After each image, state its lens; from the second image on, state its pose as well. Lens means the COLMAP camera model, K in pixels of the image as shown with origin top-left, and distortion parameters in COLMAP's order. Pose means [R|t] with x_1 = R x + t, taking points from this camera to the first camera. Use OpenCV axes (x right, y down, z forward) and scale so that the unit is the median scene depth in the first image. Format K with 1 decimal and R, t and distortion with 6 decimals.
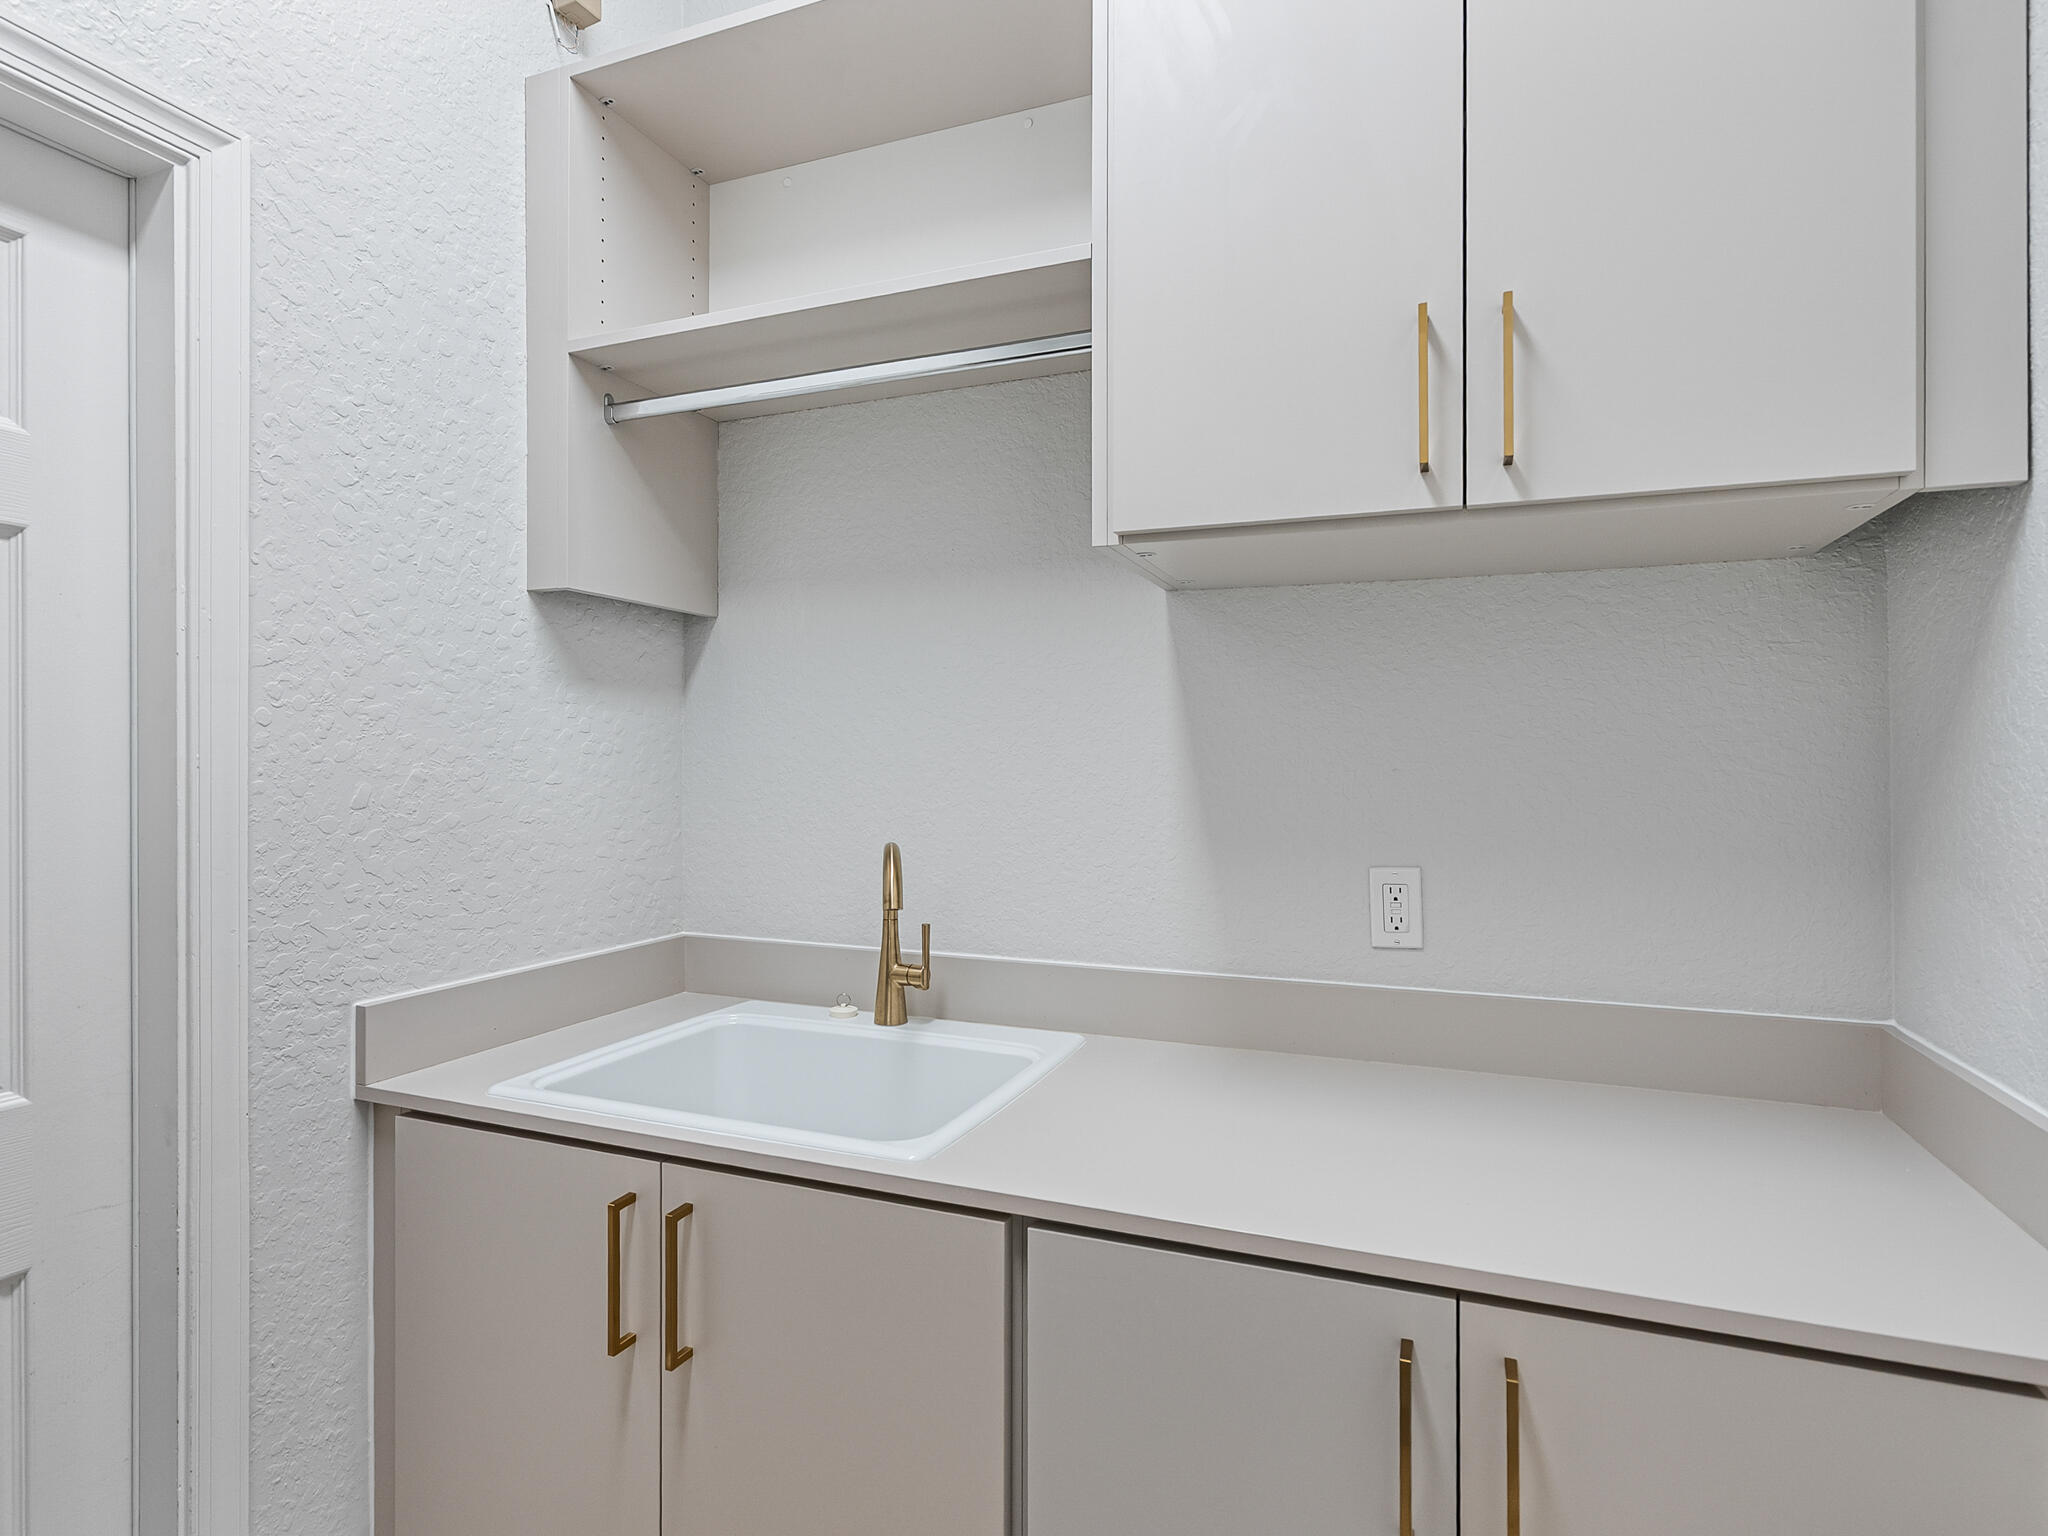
lens RADIAL K [[1079.6, 0, 1024.0], [0, 1079.6, 768.0], [0, 0, 1]] dist [-0.001341, -0.000776]
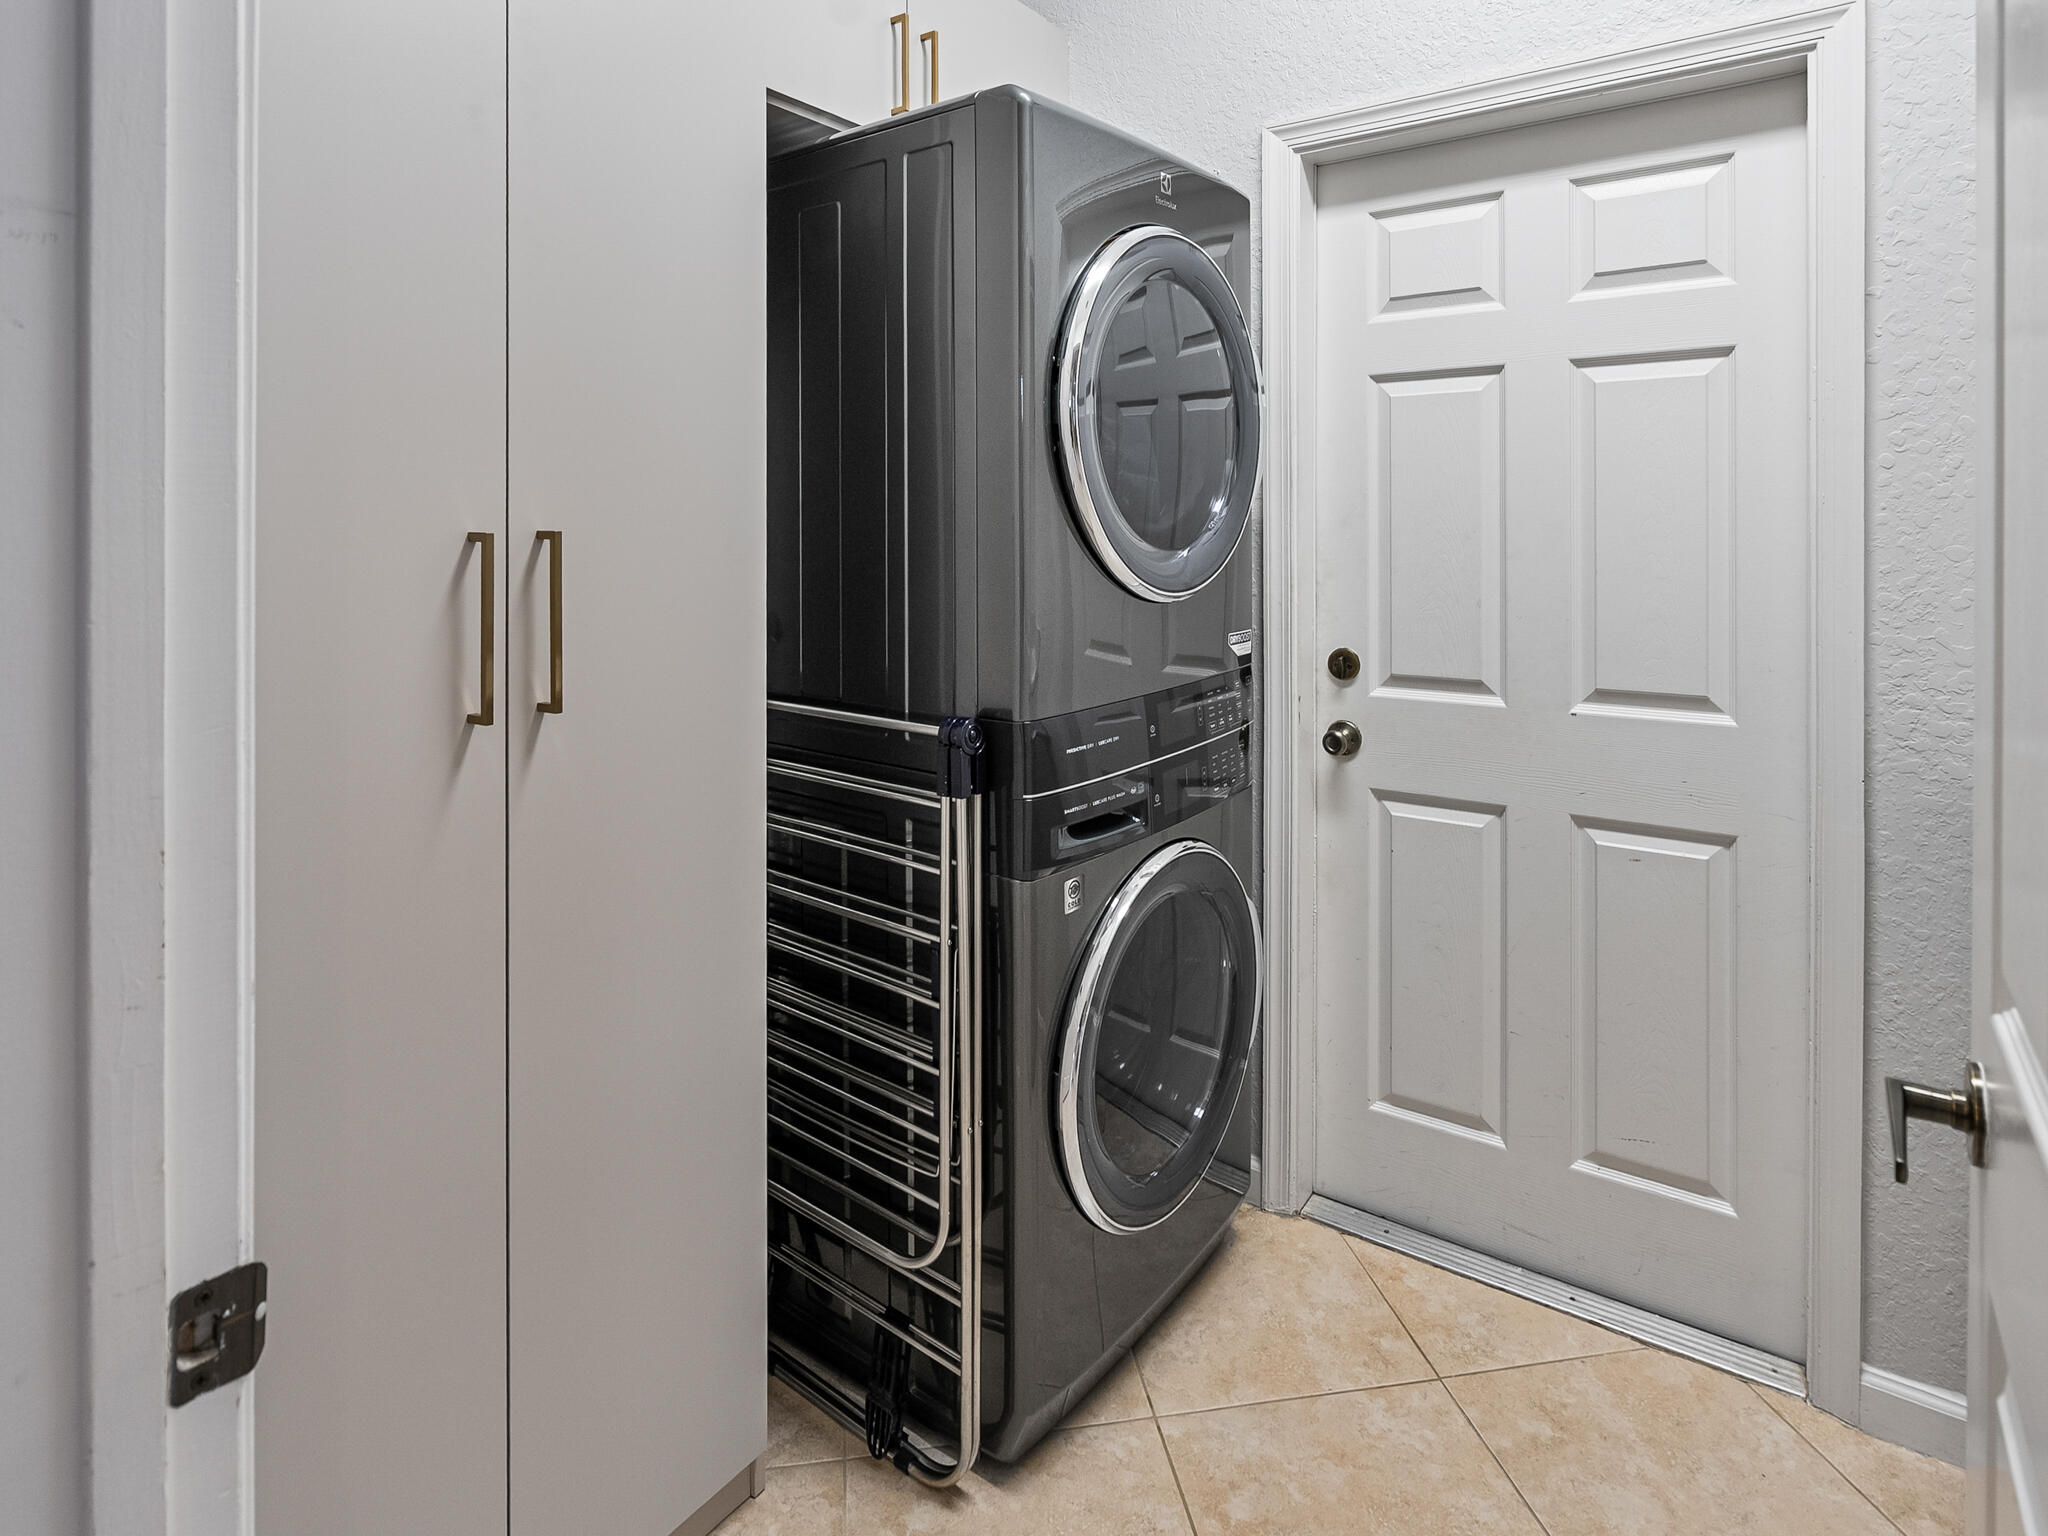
lens RADIAL K [[1125.0, 0, 976.0], [0, 1125.0, 761.0], [0, 0, 1]] dist [-0.001930, -0.001198]
pose [[-0.248103, 0.179981, -0.951868, 0.832364], [-0.013929, 0.981825, 0.189276, 0.060422], [0.968633, 0.060219, -0.241087, 0.303837]]
